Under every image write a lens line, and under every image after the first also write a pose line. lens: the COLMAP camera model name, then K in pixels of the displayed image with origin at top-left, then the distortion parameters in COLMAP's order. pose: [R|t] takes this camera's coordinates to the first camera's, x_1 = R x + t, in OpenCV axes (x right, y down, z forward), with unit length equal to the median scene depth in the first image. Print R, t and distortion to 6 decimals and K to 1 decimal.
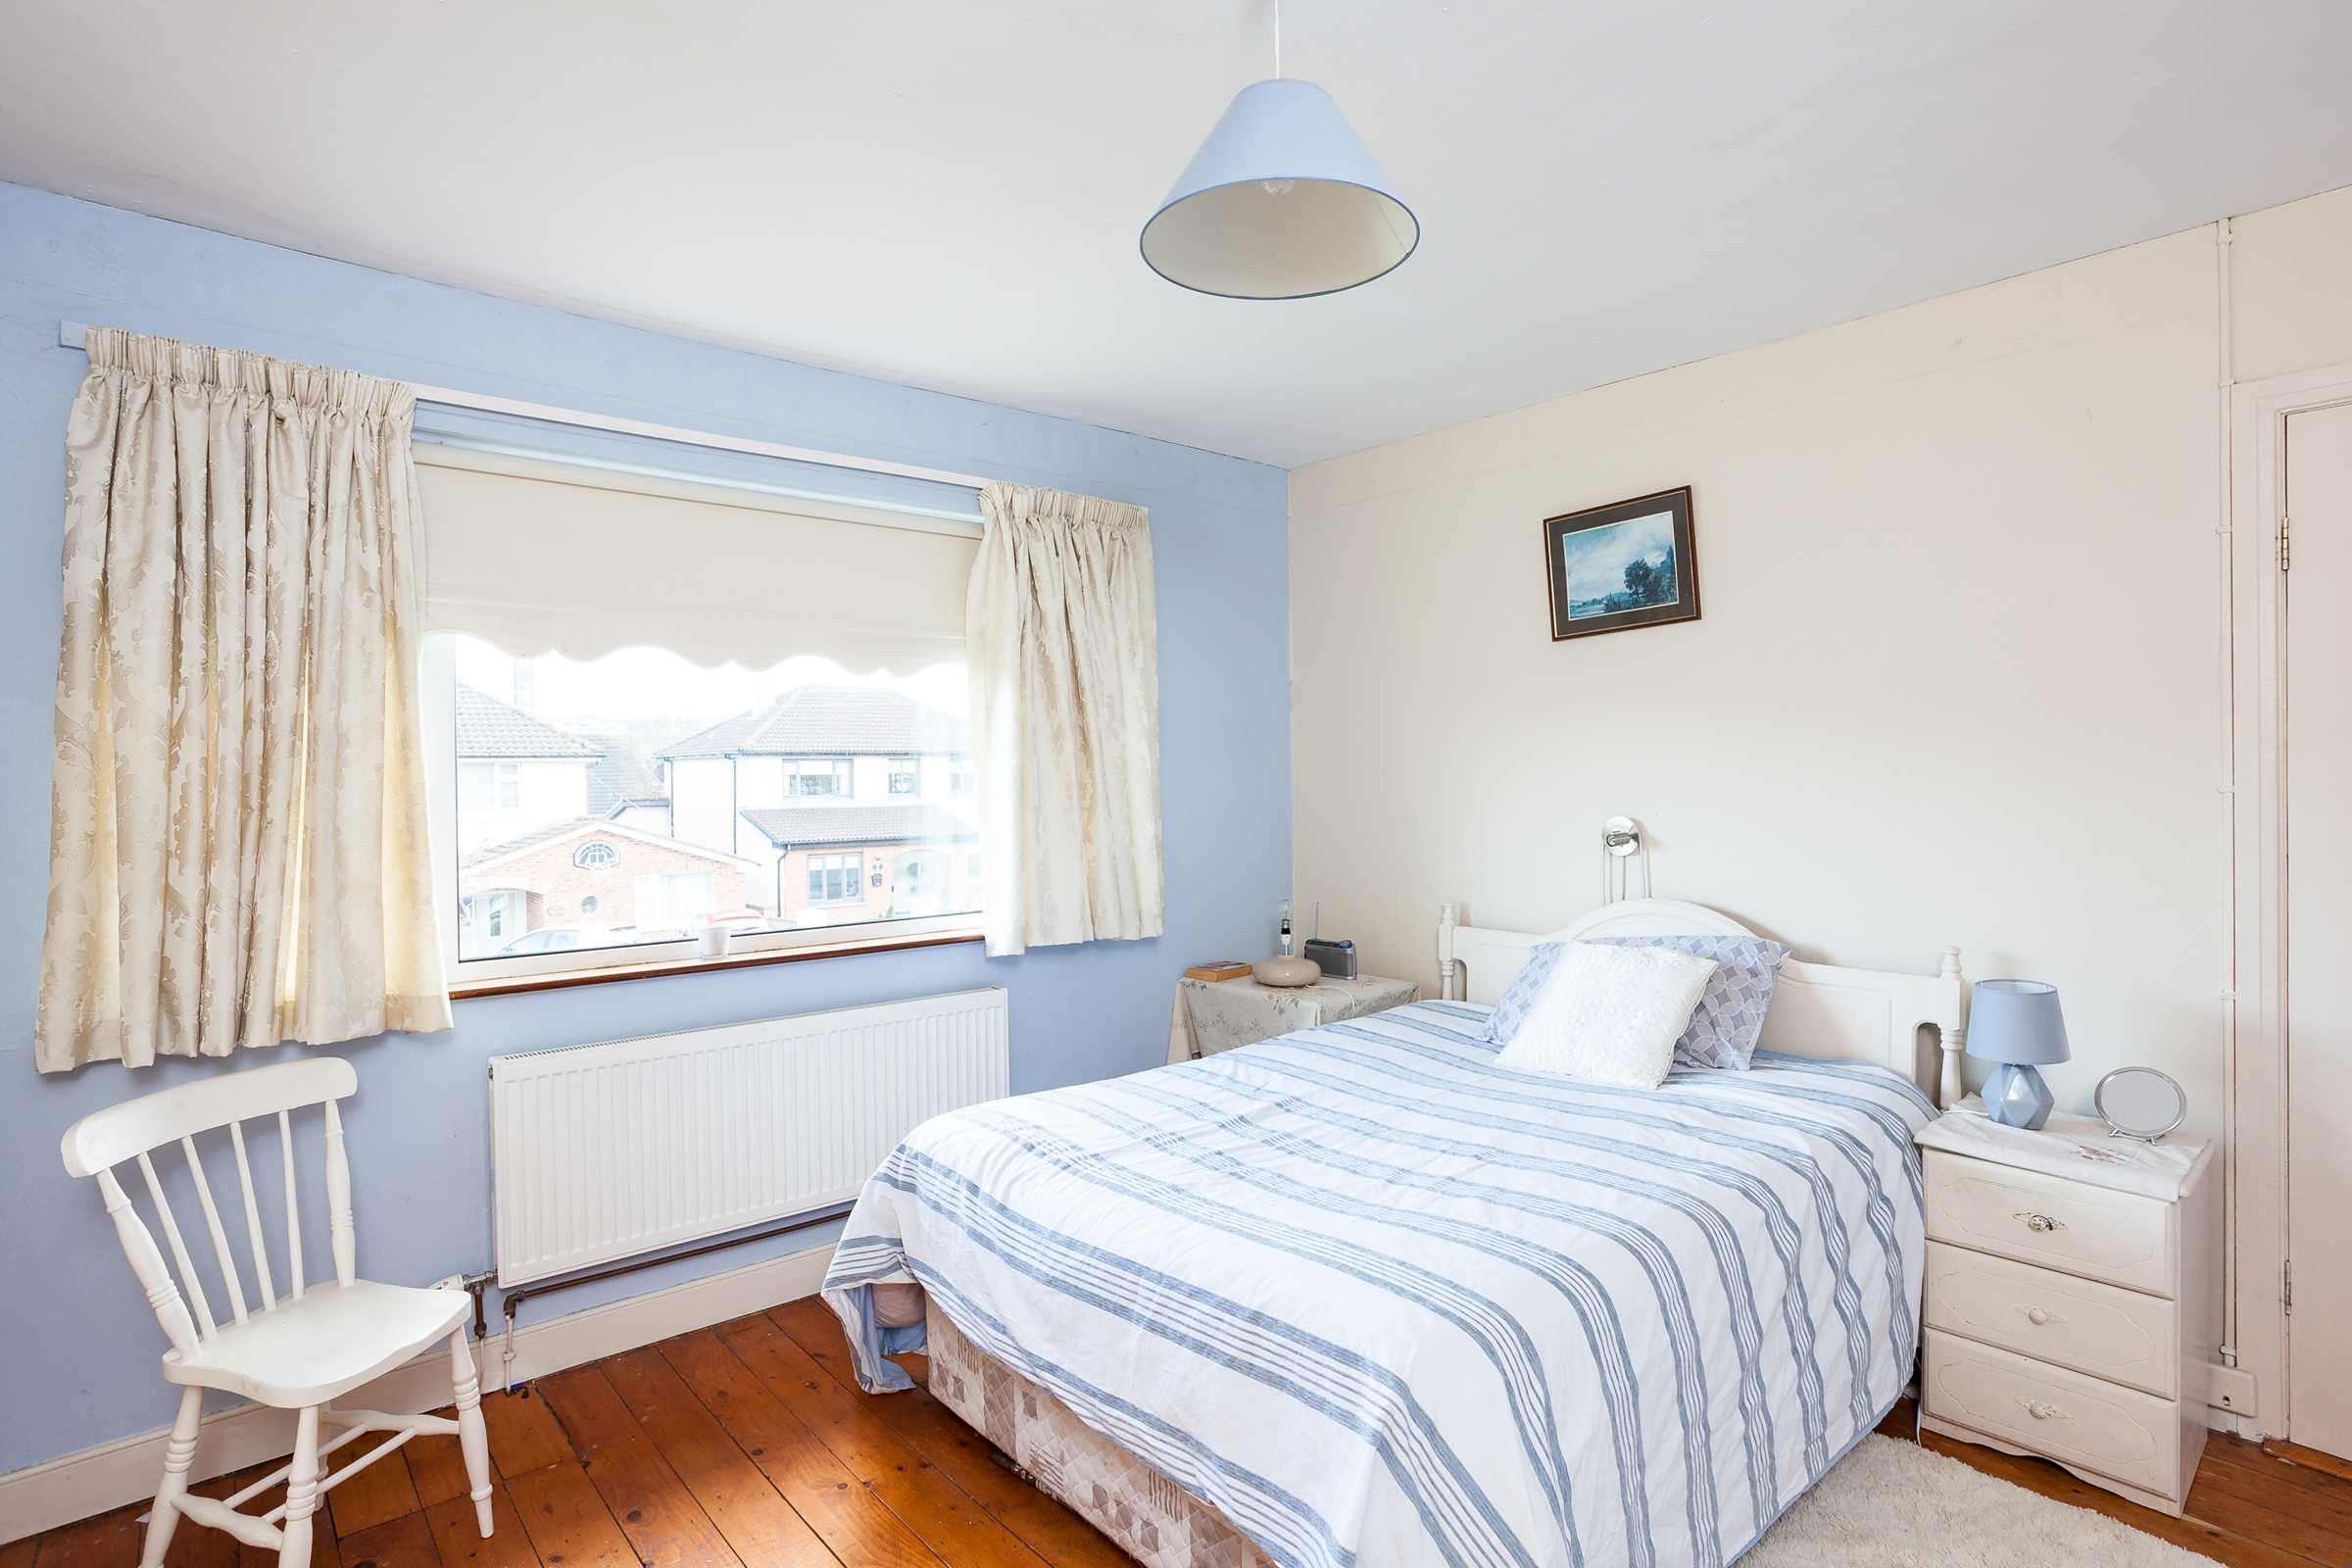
lens RADIAL K [[1164.4, 0, 1176.0], [0, 1164.4, 784.0], [0, 0, 1]] dist [-0.047250, 0.000446]
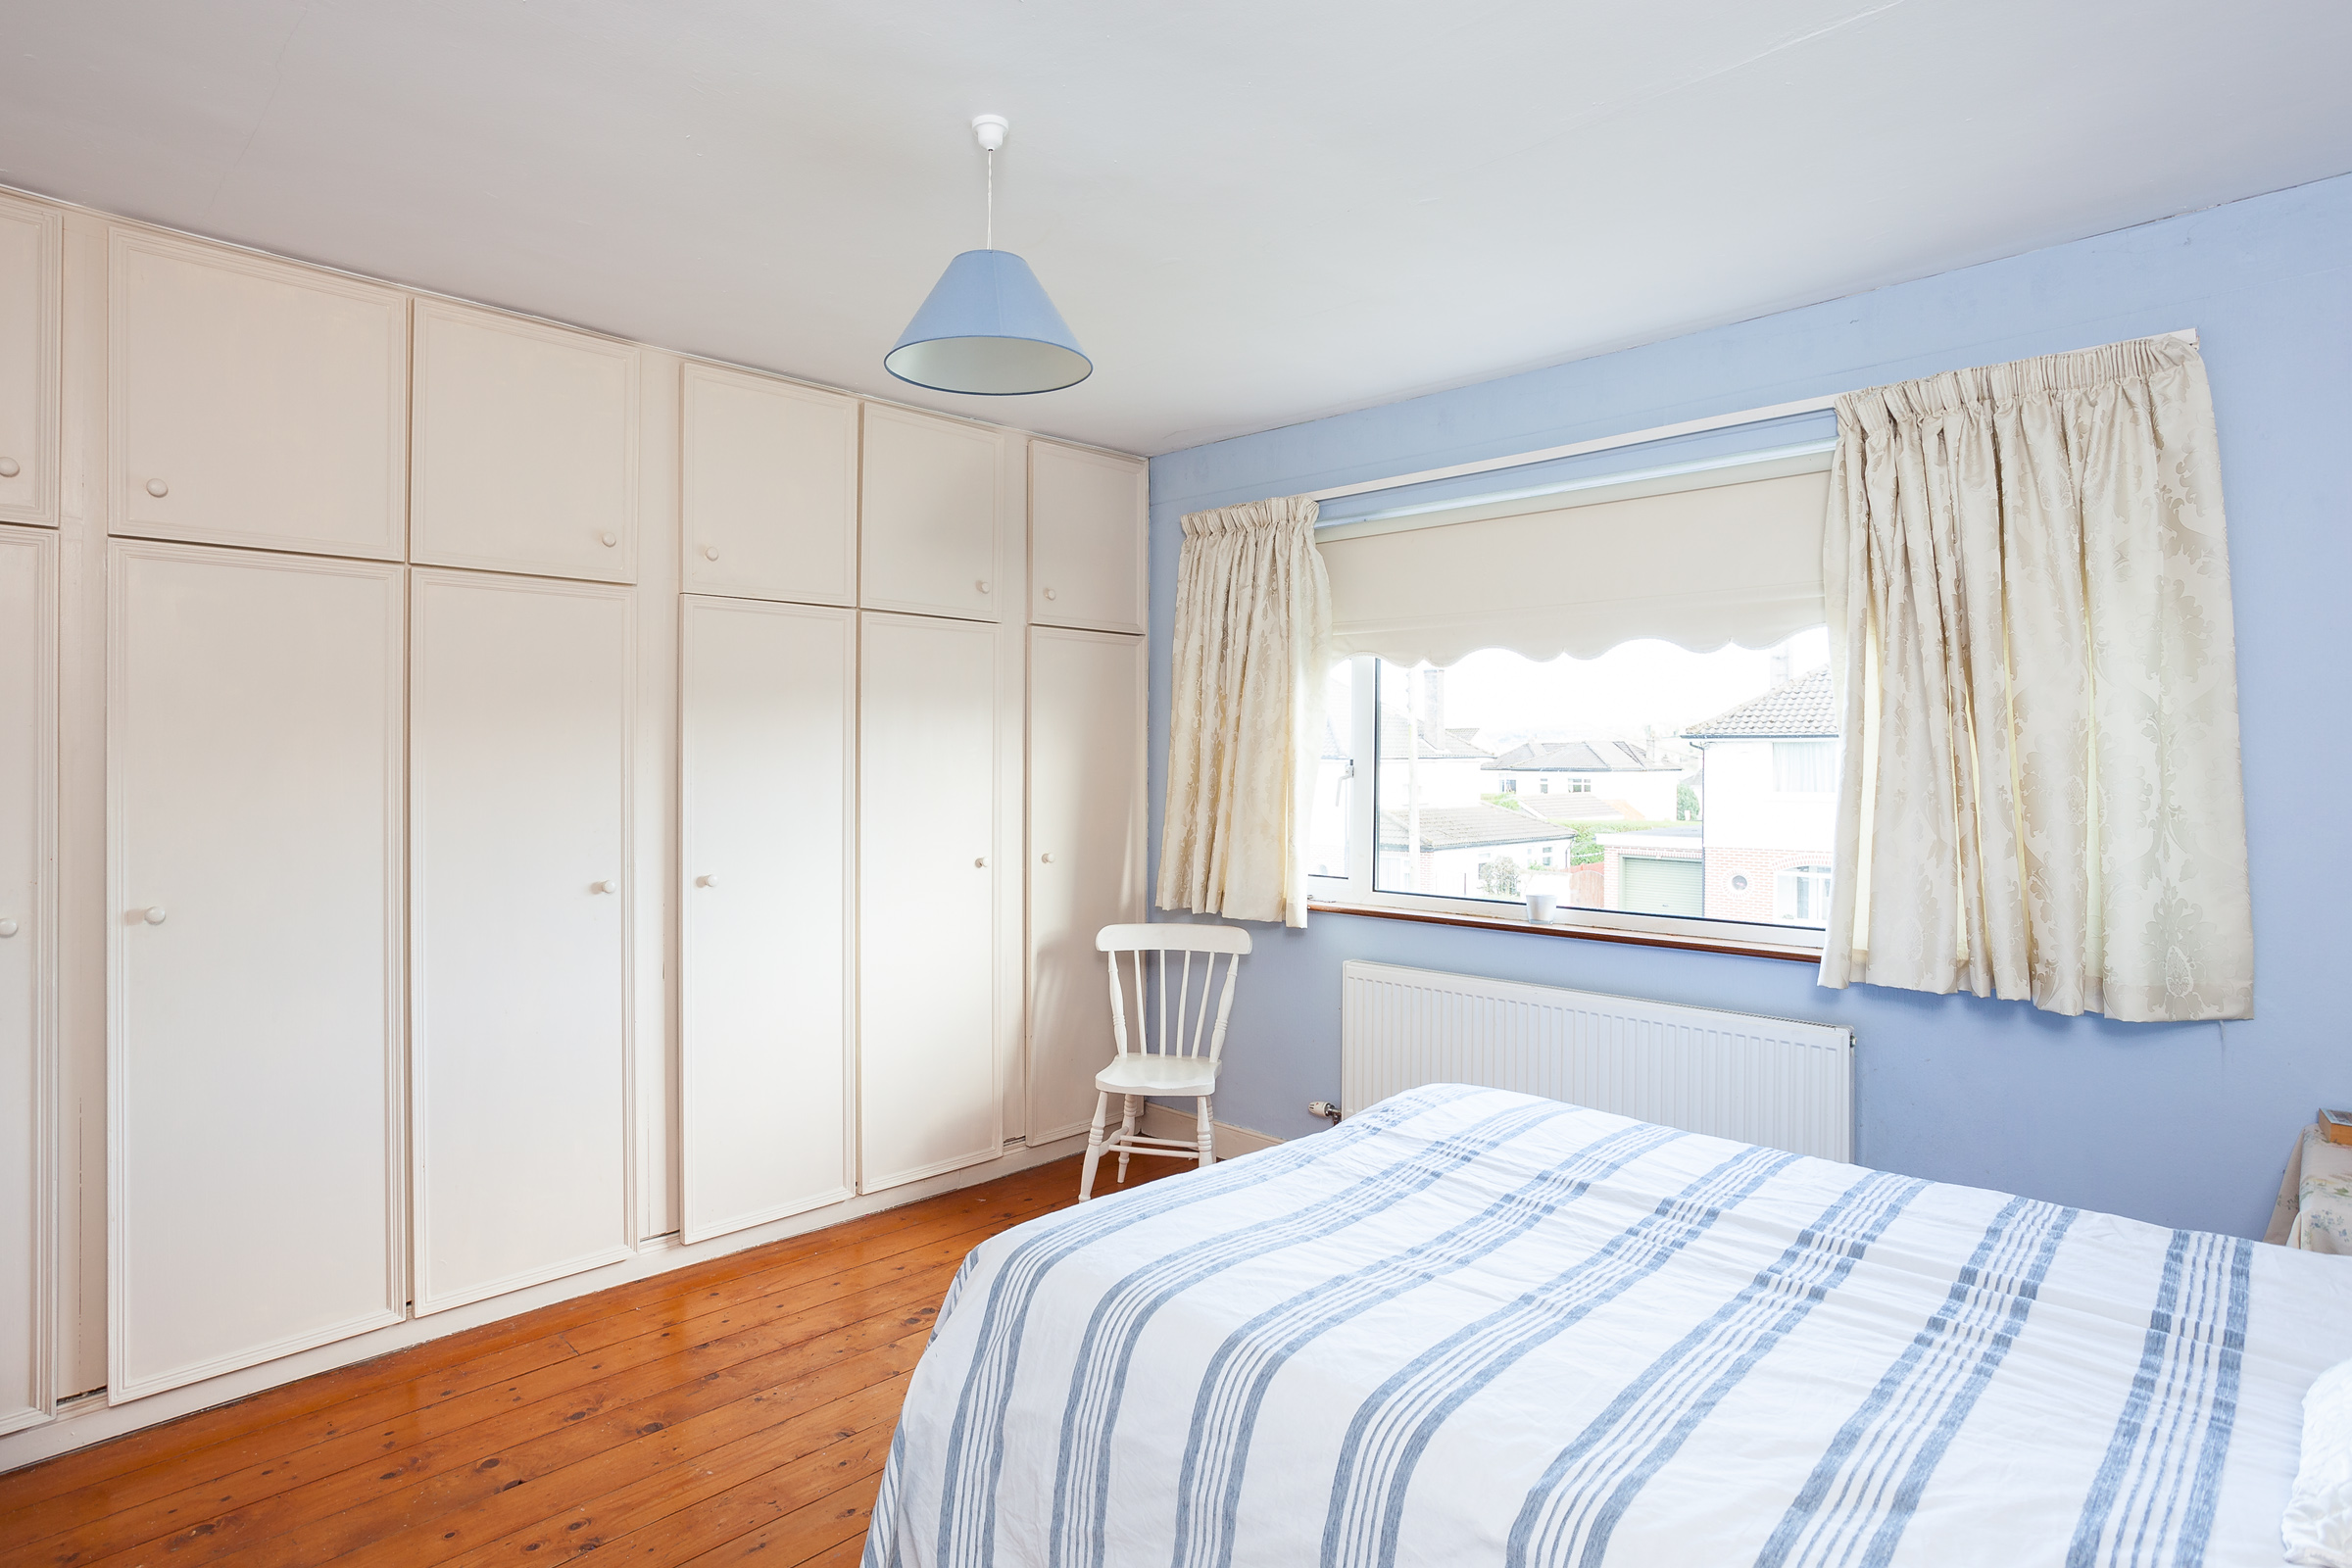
lens RADIAL K [[1261.8, 0, 1173.5], [0, 1261.8, 763.5], [0, 0, 1]] dist [-0.000192, -0.000032]
pose [[0.092497, 0.012054, -0.995640, 0.962625], [-0.013054, 0.999855, 0.010893, -0.014928], [0.995627, 0.011989, 0.092641, 0.663338]]
